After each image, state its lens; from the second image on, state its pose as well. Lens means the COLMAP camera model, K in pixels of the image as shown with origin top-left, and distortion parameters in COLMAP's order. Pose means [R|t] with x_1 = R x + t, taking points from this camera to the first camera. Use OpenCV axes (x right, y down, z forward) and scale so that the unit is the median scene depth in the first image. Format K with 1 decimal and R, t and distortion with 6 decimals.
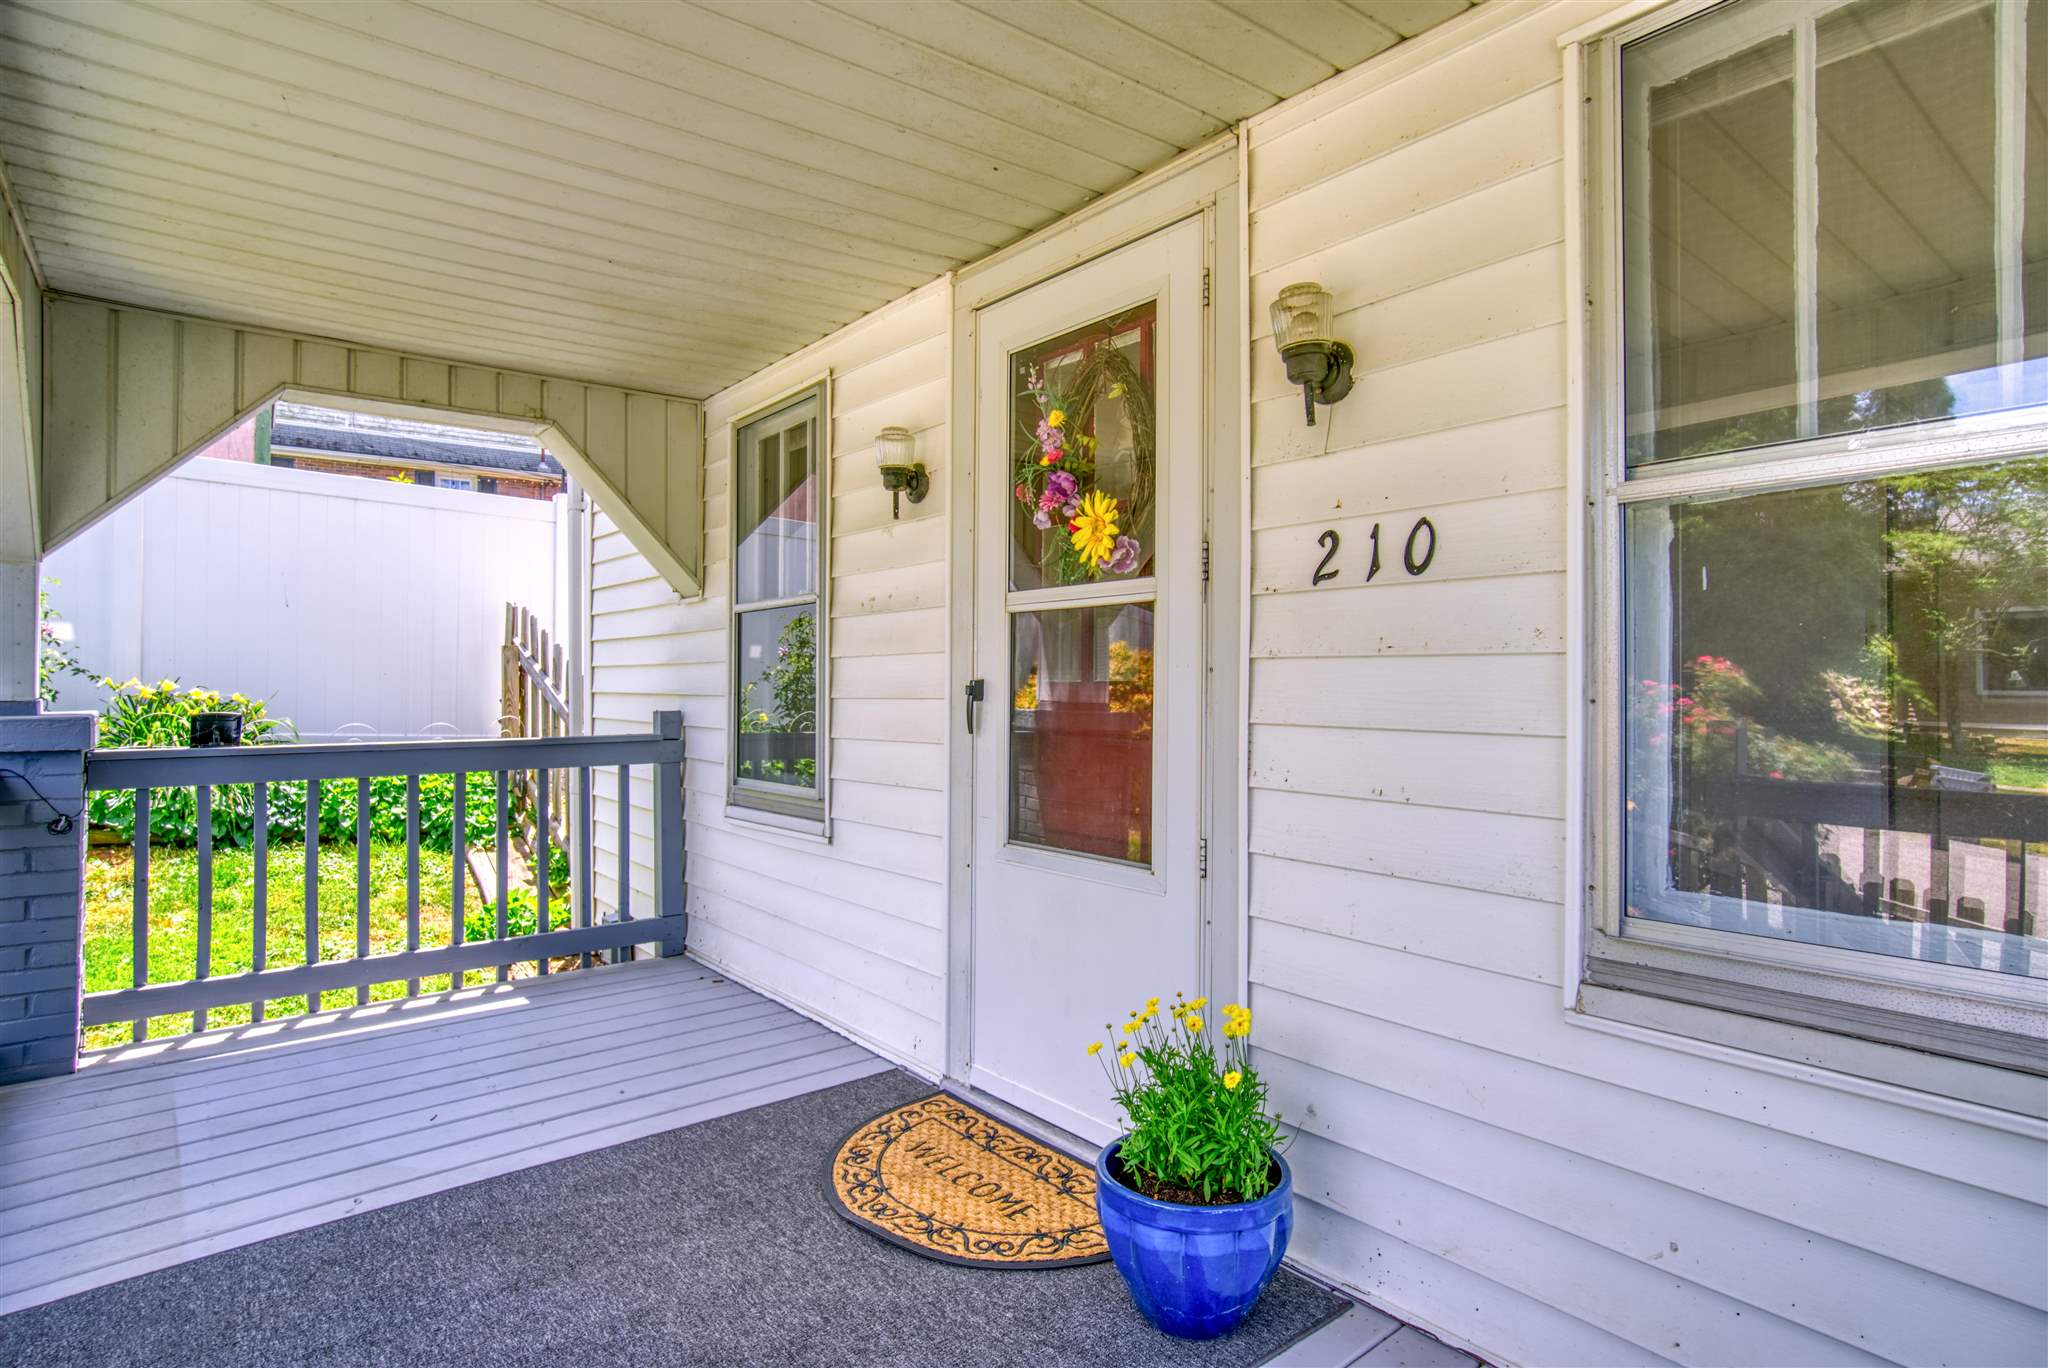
lens RADIAL K [[1087.8, 0, 1017.9], [0, 1087.8, 681.5], [0, 0, 1]] dist [-0.041459, 0.025543]
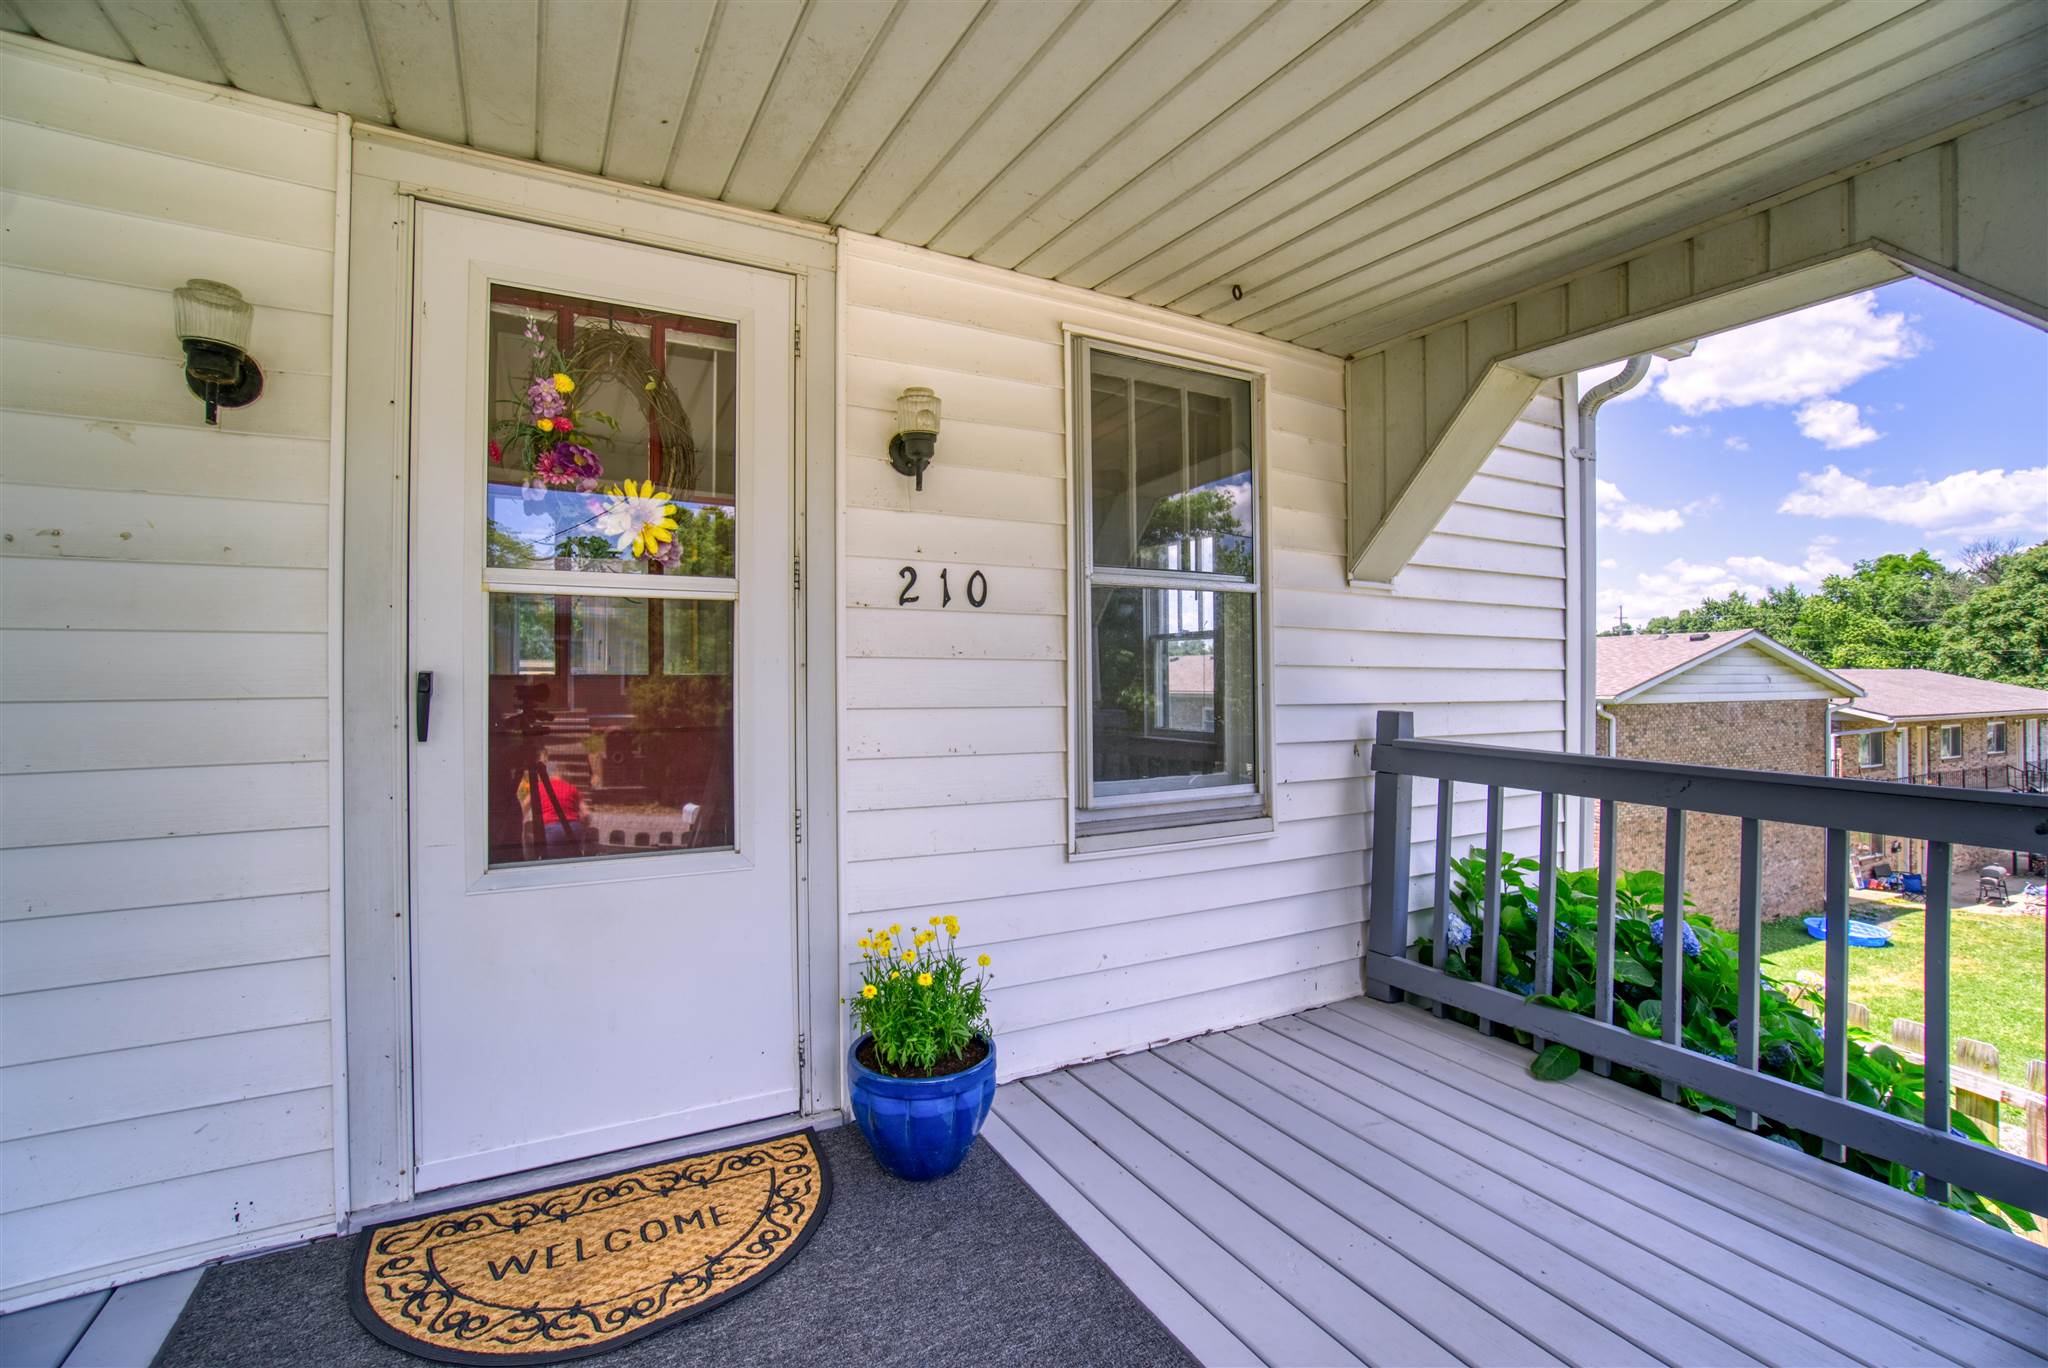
lens RADIAL K [[894.1, 0, 1018.1], [0, 894.1, 679.4], [0, 0, 1]] dist [-0.072741, 0.026752]
pose [[0.175060, 0.001218, 0.984557, -0.694520], [-0.001404, 0.999999, -0.000988, 0.004872], [-0.984557, -0.001209, 0.175061, 0.567598]]
